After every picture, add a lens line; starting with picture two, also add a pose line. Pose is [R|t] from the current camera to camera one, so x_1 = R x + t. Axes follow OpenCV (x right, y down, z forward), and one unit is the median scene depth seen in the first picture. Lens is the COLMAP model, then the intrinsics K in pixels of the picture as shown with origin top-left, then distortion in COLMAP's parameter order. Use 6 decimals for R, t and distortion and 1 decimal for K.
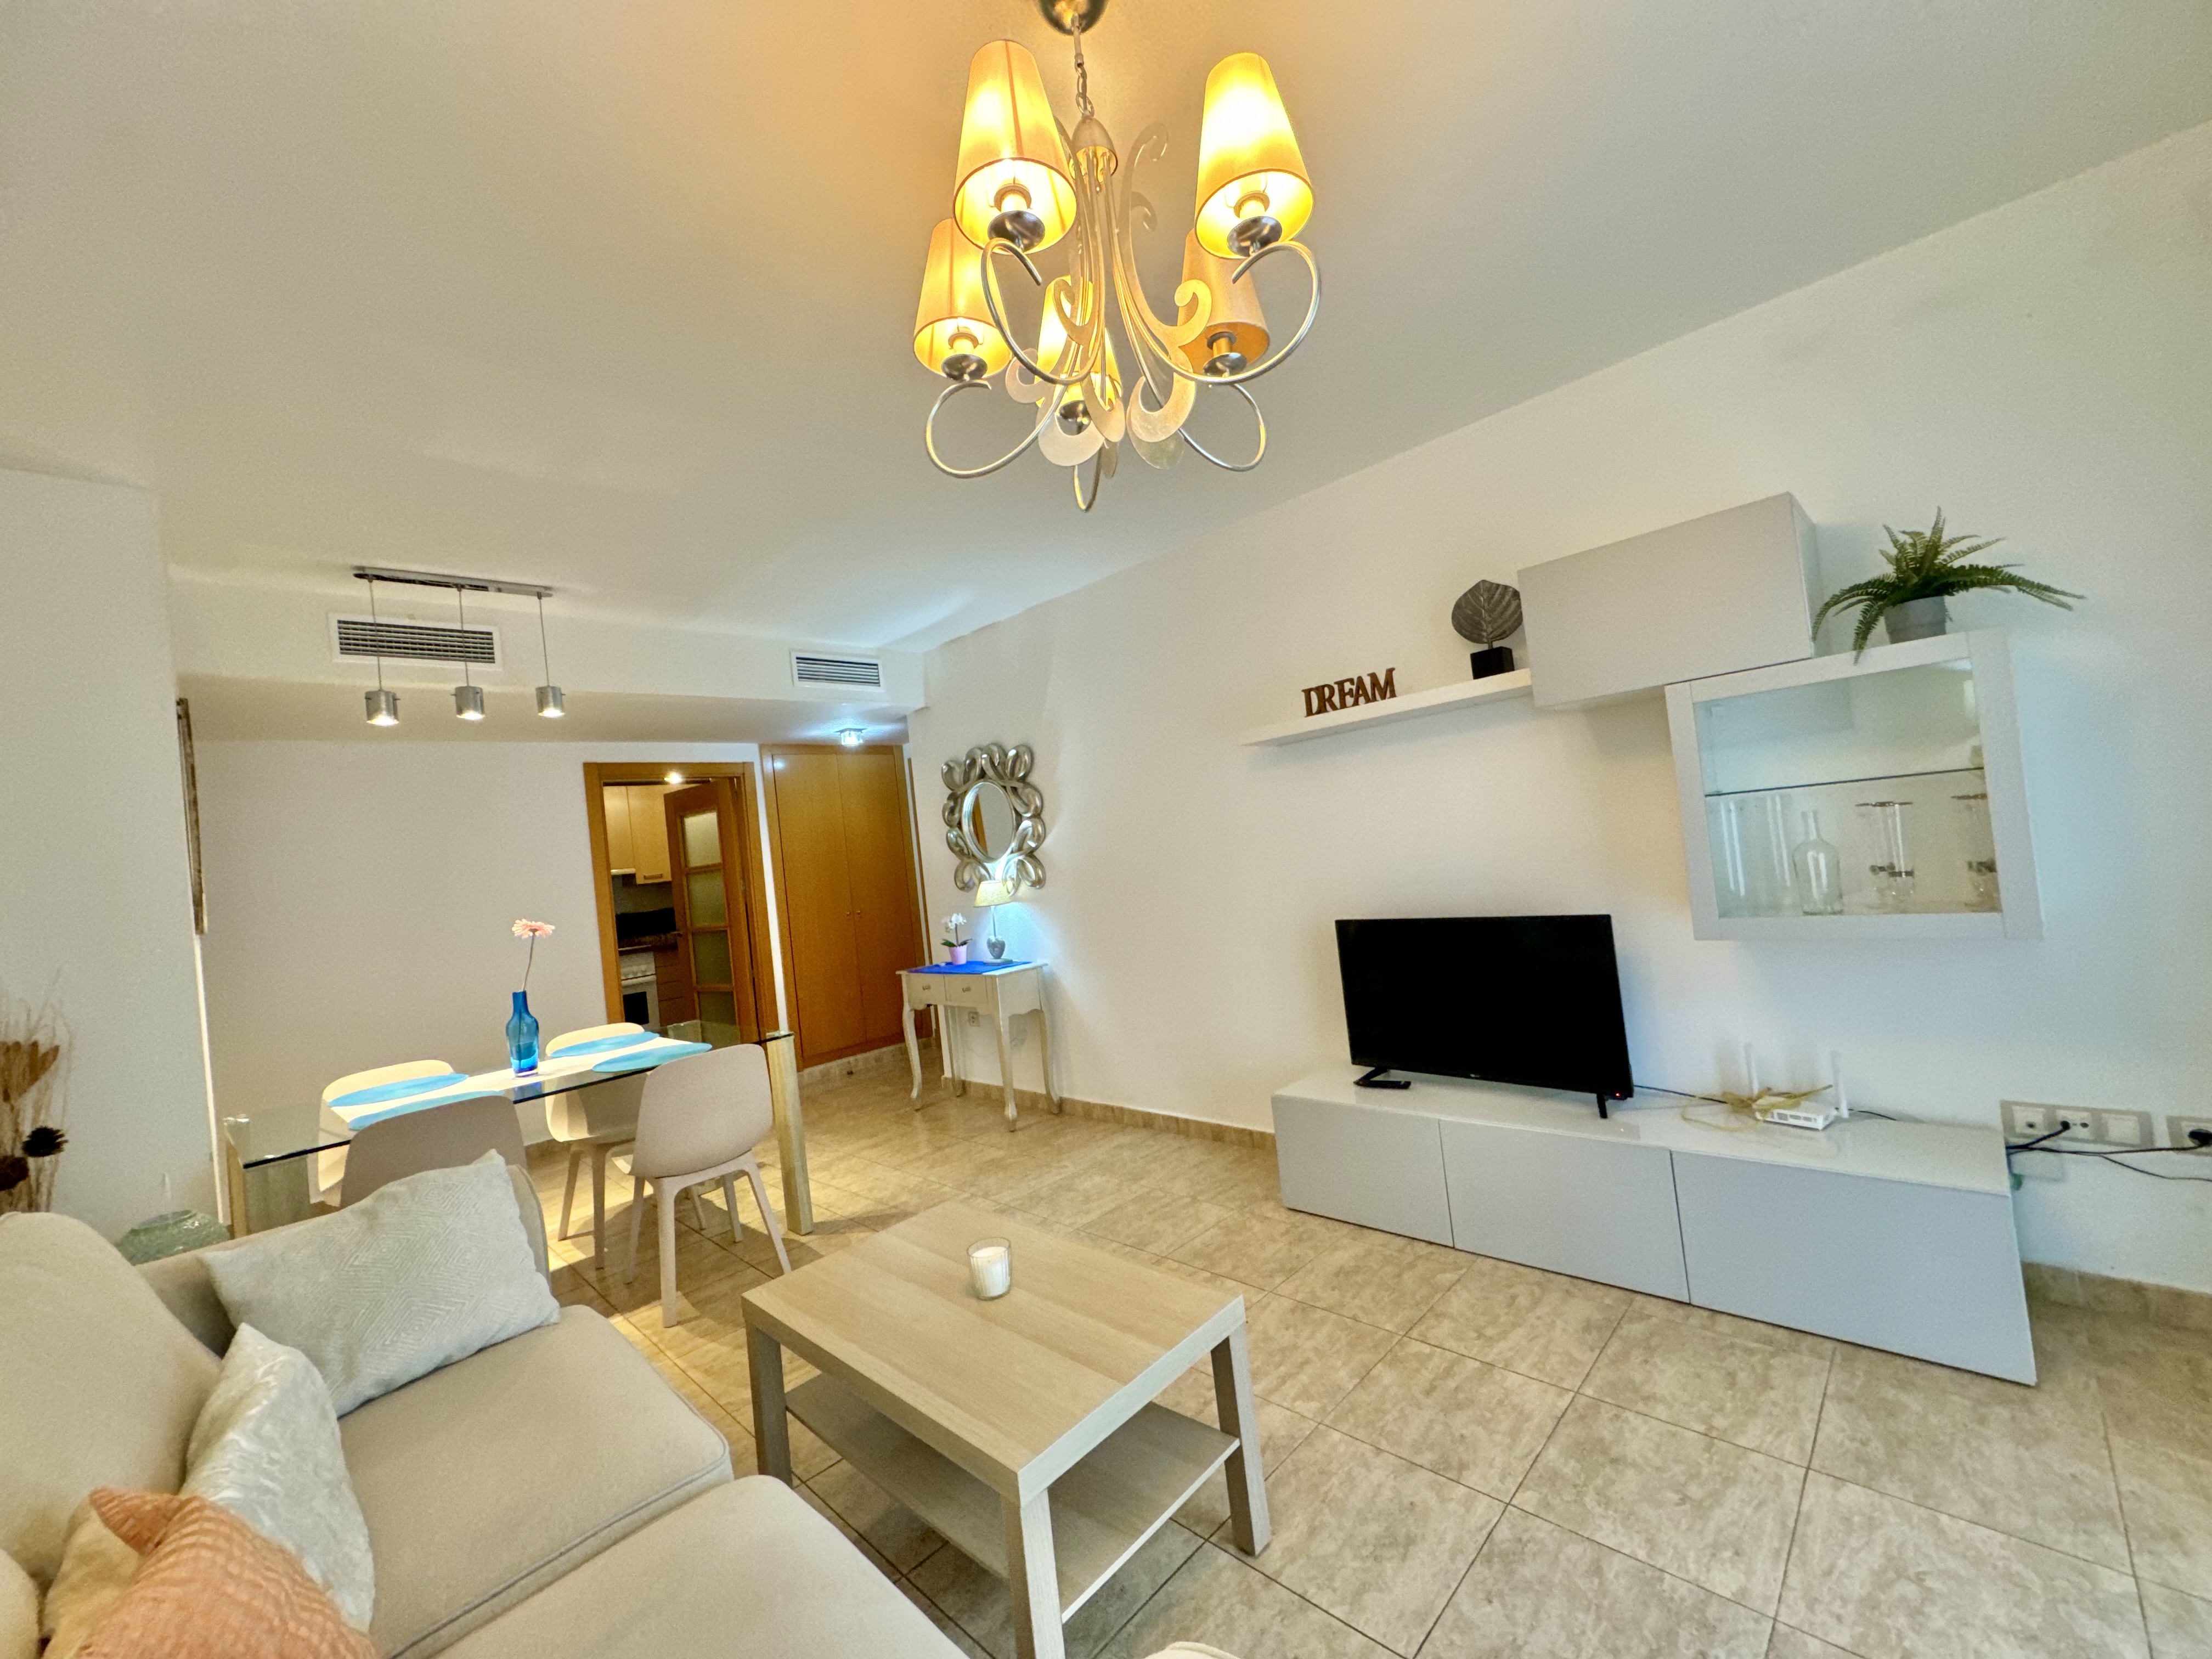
lens RADIAL K [[881.5, 0, 1101.2], [0, 881.5, 829.0], [0, 0, 1]] dist [-0.001851, 0.000386]
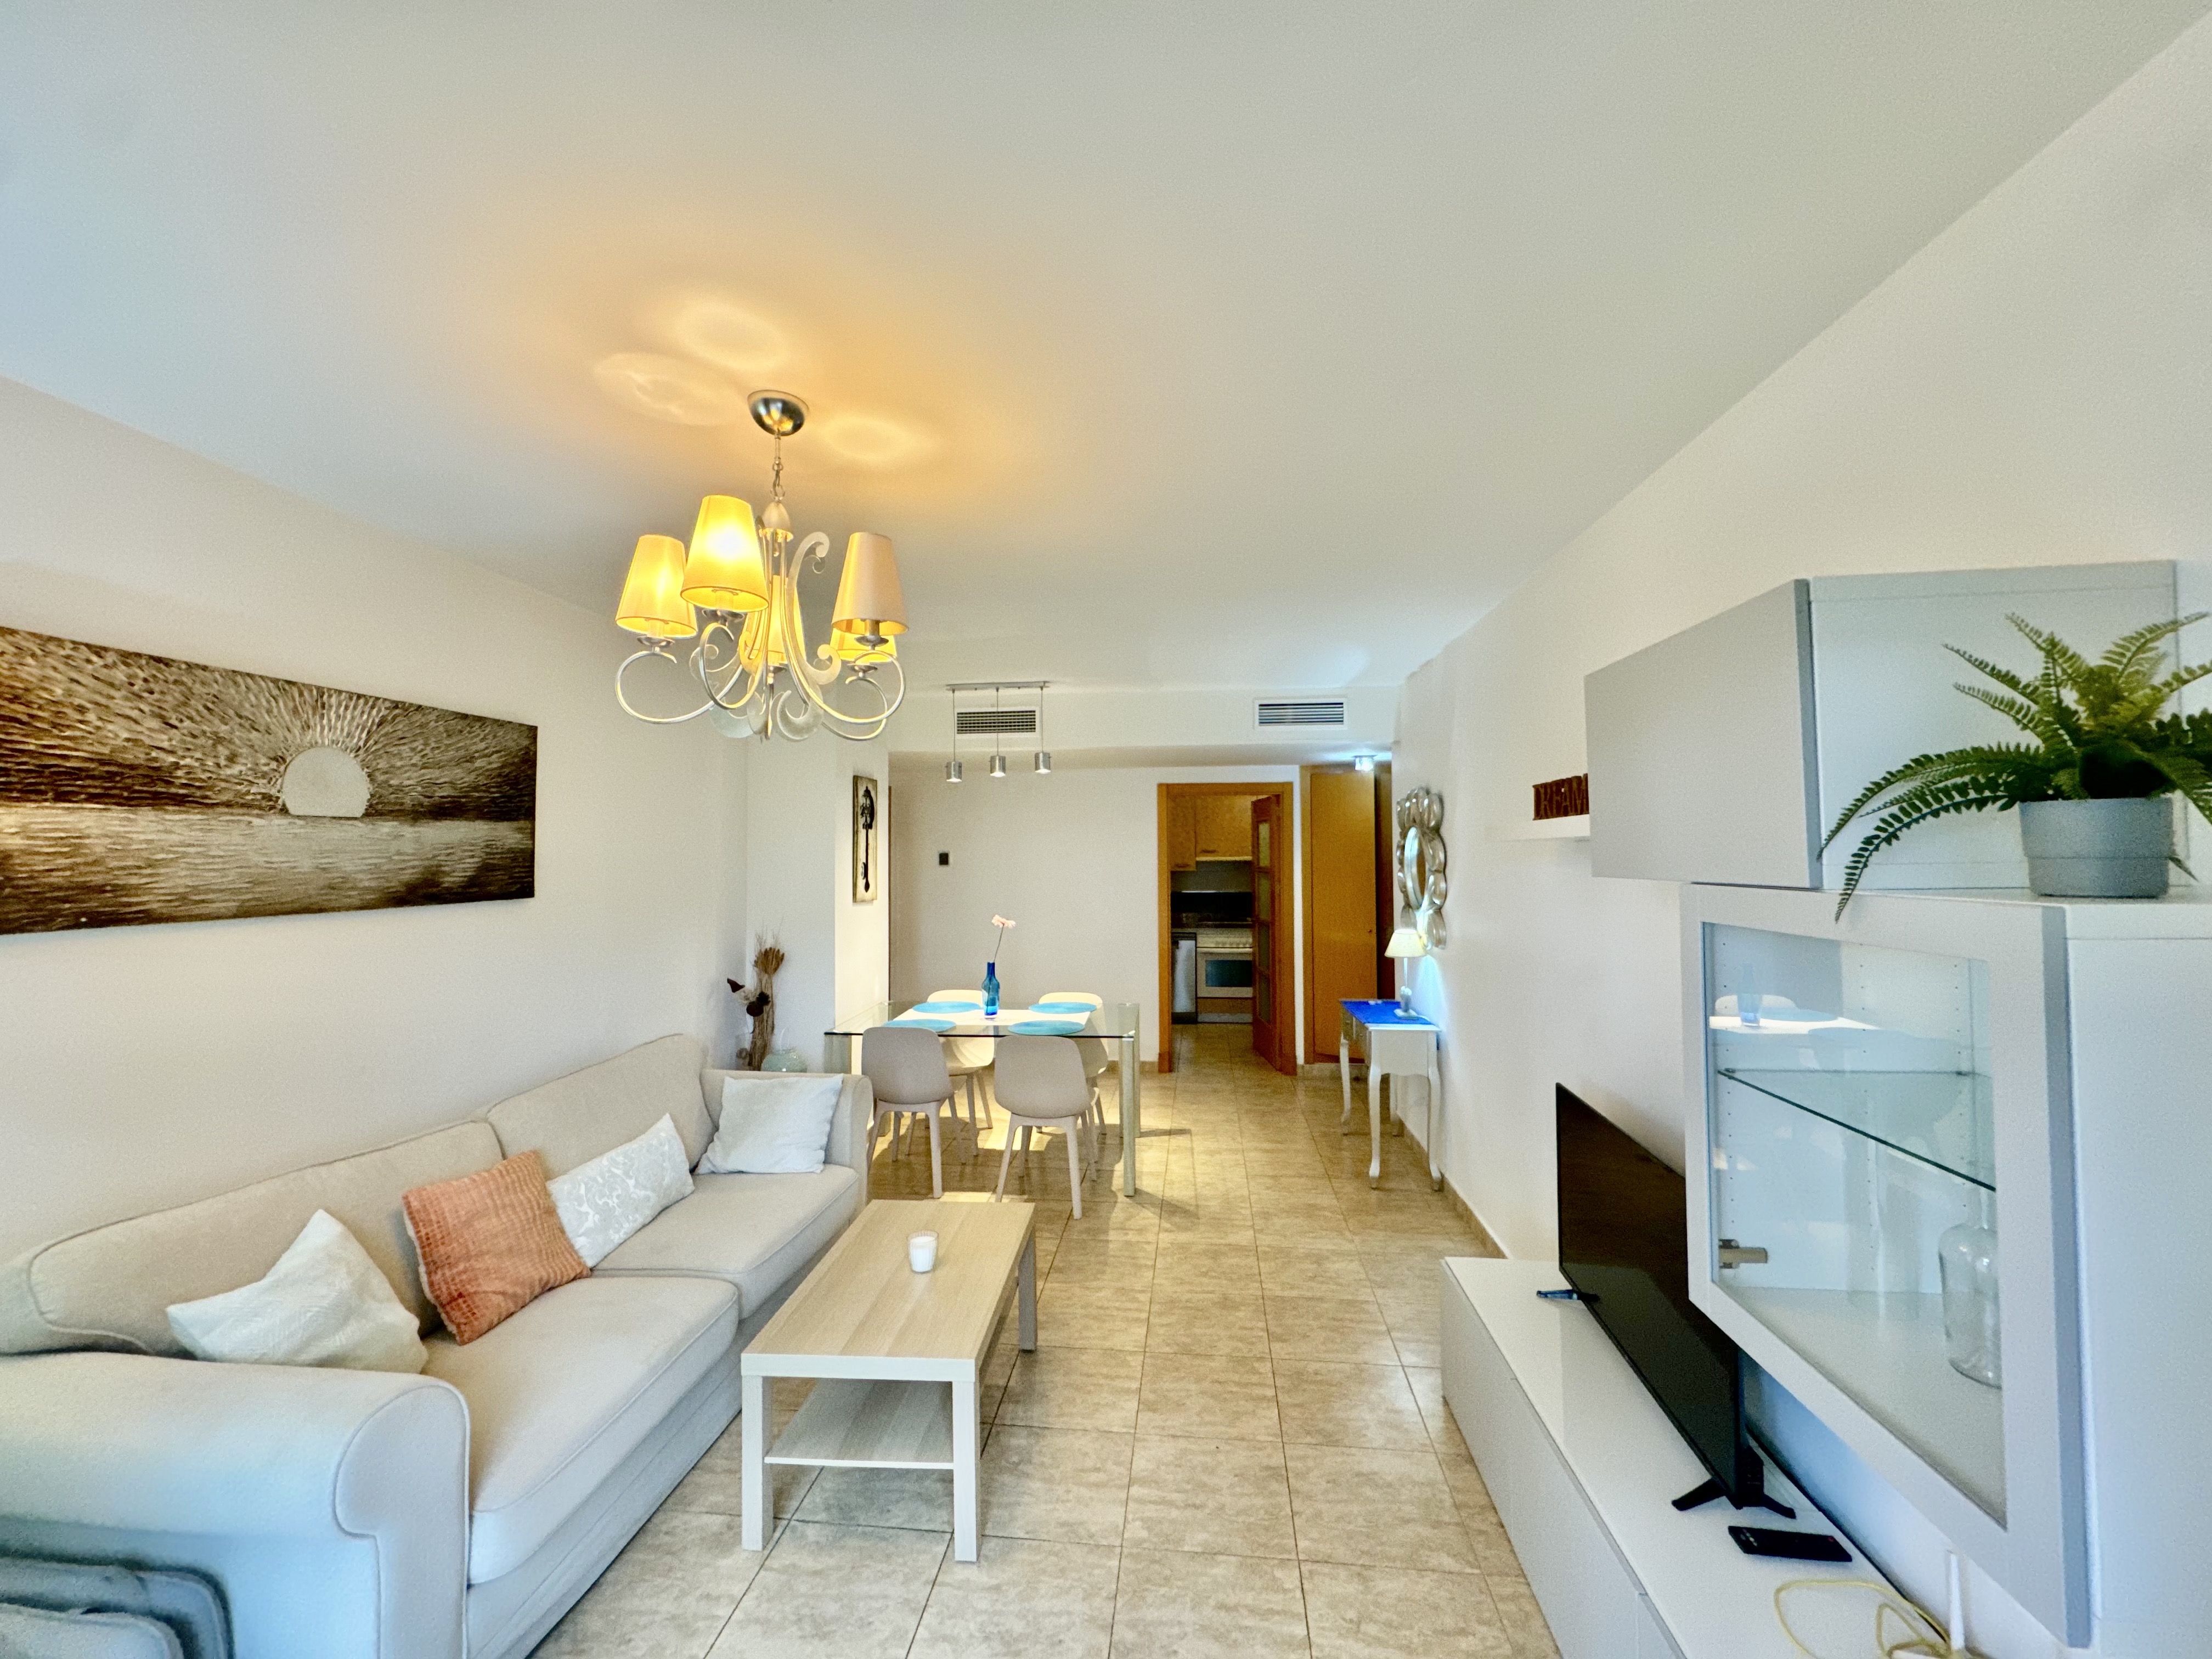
lens RADIAL K [[881.5, 0, 1101.2], [0, 881.5, 829.0], [0, 0, 1]] dist [-0.001851, 0.000386]
pose [[0.616987, 0.085096, -0.782359, 0.580476], [-0.043489, 0.996304, 0.074070, -0.152870], [0.785771, -0.011676, 0.618407, 0.198993]]
